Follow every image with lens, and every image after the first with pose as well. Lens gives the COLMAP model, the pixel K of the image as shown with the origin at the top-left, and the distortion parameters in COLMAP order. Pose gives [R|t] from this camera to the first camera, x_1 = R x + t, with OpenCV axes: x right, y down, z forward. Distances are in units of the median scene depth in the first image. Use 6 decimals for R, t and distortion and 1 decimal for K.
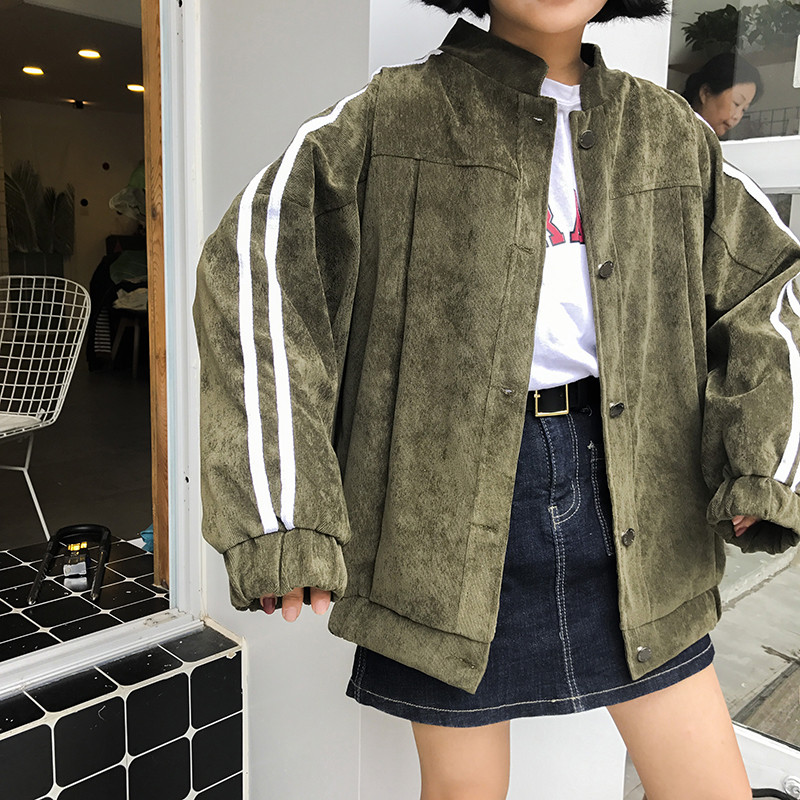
lens RADIAL K [[877.9, 0, 389.7], [0, 877.9, 389.7], [0, 0, 1]] dist [0.020681, 0.000000]
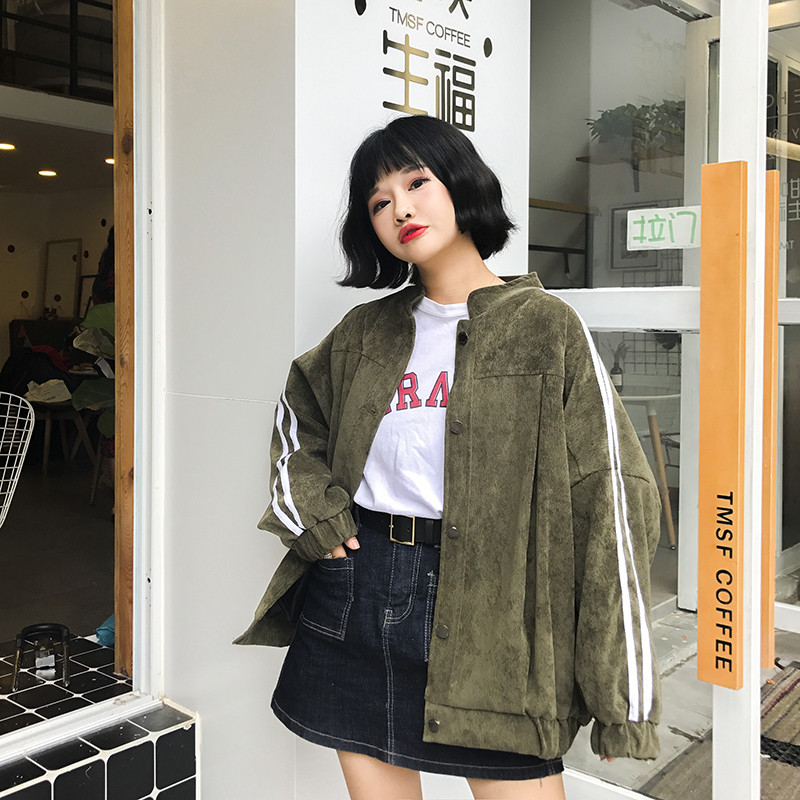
lens RADIAL K [[987.4, 0, 340.6], [0, 987.4, 343.7], [0, 0, 1]] dist [0.023534, 0.000000]
pose [[0.999331, -0.019535, 0.030909, -0.000363], [0.023323, 0.991581, -0.127373, -0.035989], [-0.028161, 0.128009, 0.991373, -0.359824]]
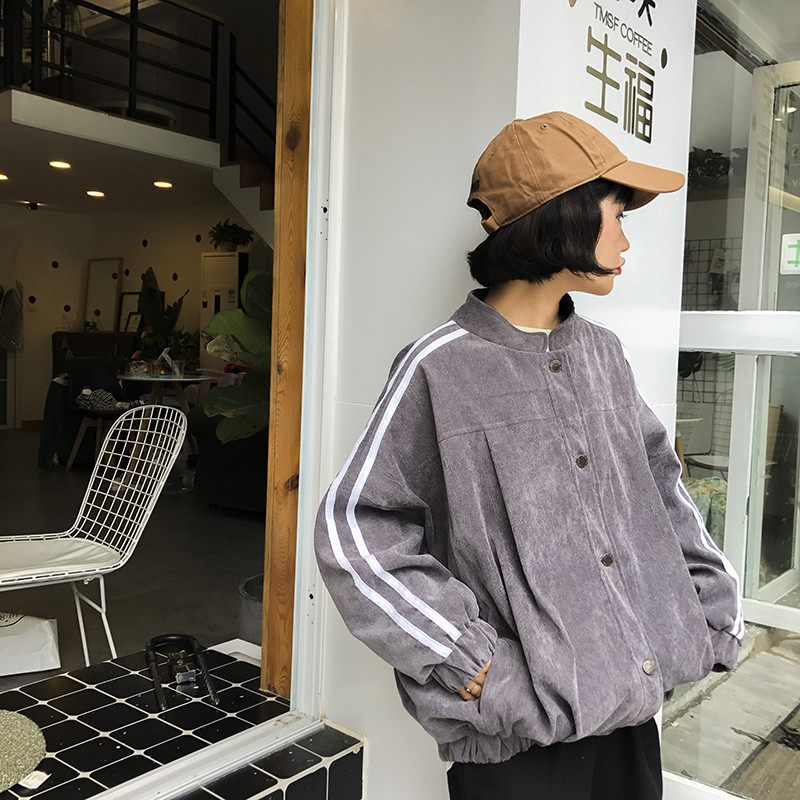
lens RADIAL K [[877.9, 0, 391.0], [0, 877.9, 389.6], [0, 0, 1]] dist [0.020681, 0.000000]
pose [[0.994877, 0.008620, 0.100725, -0.213738], [0.001451, 0.995038, -0.099485, -0.047721], [-0.101083, 0.099122, 0.989928, -0.172122]]
